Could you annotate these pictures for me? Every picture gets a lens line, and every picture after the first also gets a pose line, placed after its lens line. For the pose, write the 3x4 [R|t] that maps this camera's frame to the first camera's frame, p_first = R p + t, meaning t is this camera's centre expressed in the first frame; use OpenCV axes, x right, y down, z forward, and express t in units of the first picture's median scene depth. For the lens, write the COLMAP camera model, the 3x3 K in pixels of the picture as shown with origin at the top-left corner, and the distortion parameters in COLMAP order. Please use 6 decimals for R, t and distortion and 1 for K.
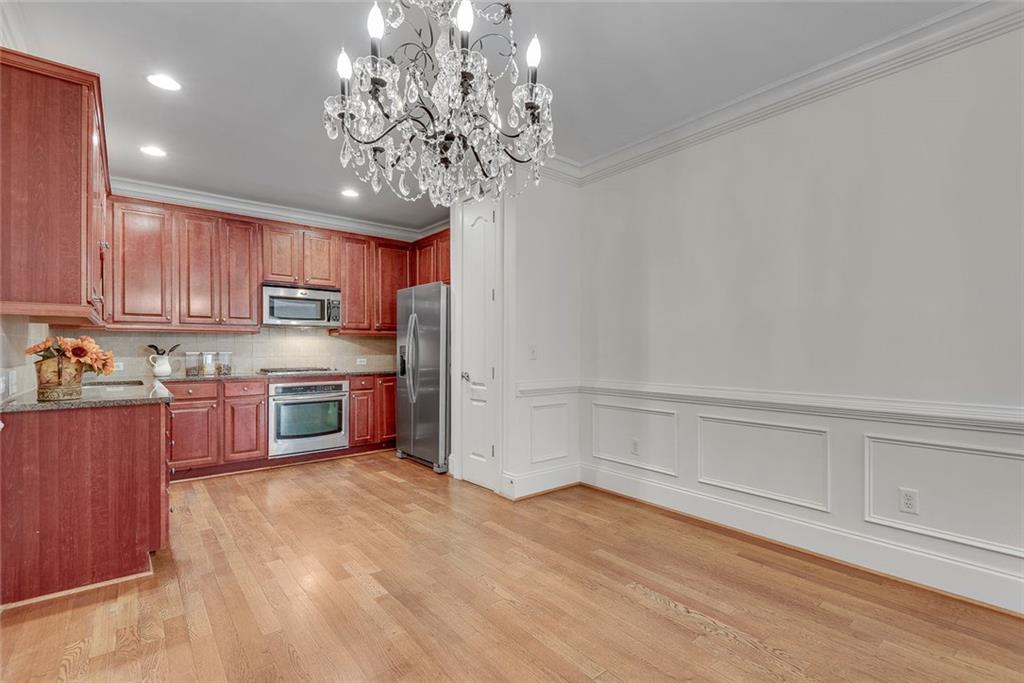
lens RADIAL K [[469.6, 0, 513.3], [0, 469.6, 346.1], [0, 0, 1]] dist [0.042826, -0.025349]
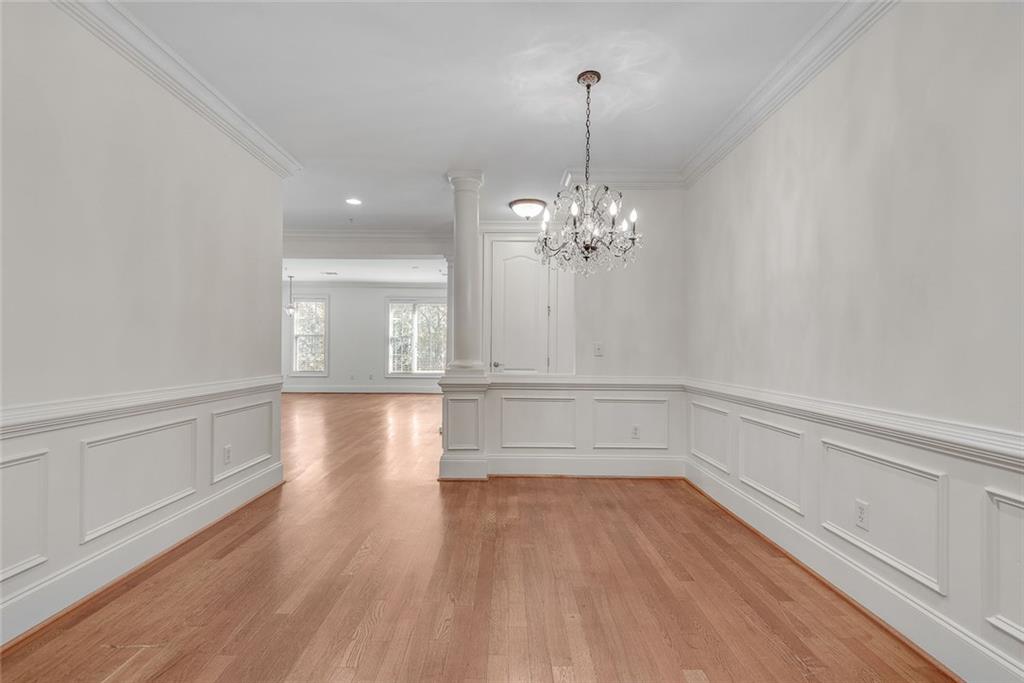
lens RADIAL K [[469.6, 0, 513.3], [0, 469.6, 346.1], [0, 0, 1]] dist [0.042826, -0.025349]
pose [[-0.788948, -0.003933, 0.614448, -0.360462], [-0.015432, 0.999791, -0.013415, 0.011333], [-0.614267, -0.020066, -0.788843, 0.876498]]
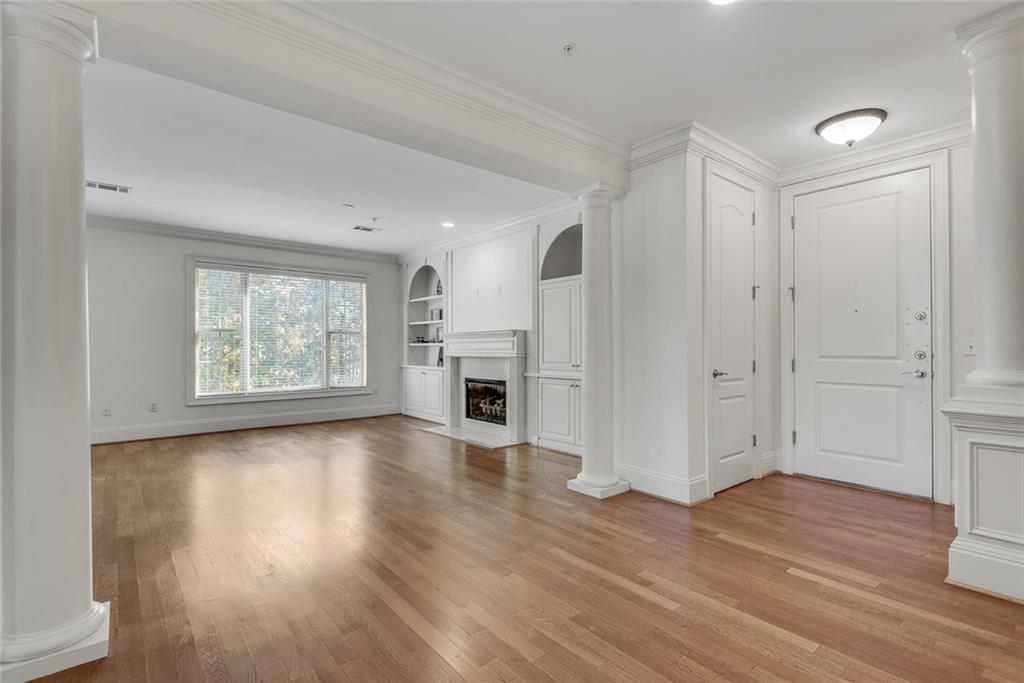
lens RADIAL K [[469.6, 0, 513.3], [0, 469.6, 346.1], [0, 0, 1]] dist [0.042826, -0.025349]
pose [[-0.999933, 0.004577, -0.010617, 0.917627], [0.004675, 0.999947, -0.009178, 0.002369], [0.010575, -0.009227, -0.999902, 0.648365]]
